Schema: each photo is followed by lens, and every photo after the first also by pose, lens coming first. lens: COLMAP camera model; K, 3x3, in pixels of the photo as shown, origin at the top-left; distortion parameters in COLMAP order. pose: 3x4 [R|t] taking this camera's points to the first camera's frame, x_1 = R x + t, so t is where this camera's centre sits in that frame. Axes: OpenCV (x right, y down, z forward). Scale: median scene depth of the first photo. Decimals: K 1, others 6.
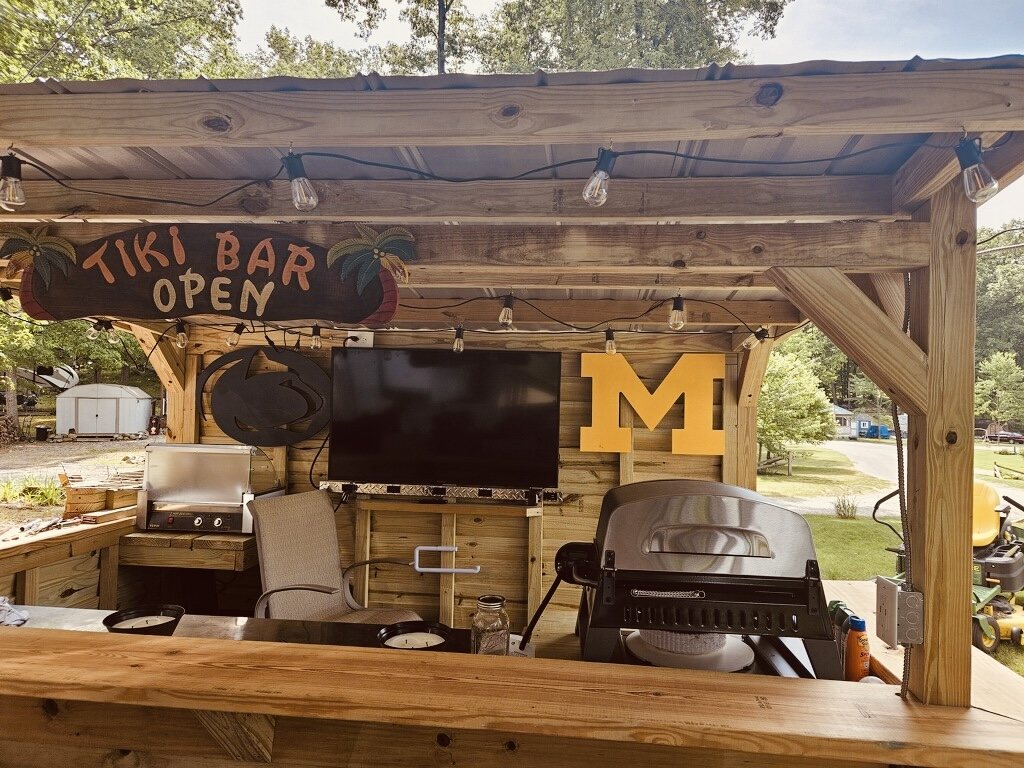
lens RADIAL K [[706.0, 0, 559.4], [0, 706.0, 348.8], [0, 0, 1]] dist [0.055845, -0.034285]
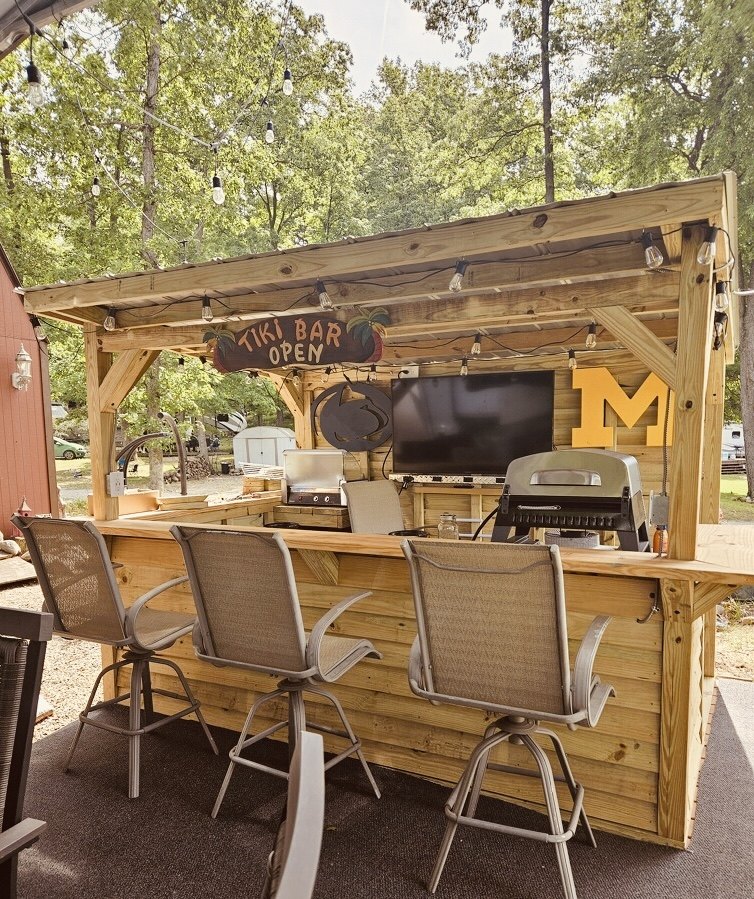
lens RADIAL K [[759.0, 0, 377.1], [0, 759.0, 451.3], [0, 0, 1]] dist [0.026515, -0.017784]
pose [[0.912033, -0.030209, -0.409004, 0.286185], [0.068391, 0.994522, 0.079049, 0.020765], [0.404375, -0.100067, 0.909102, -0.417853]]
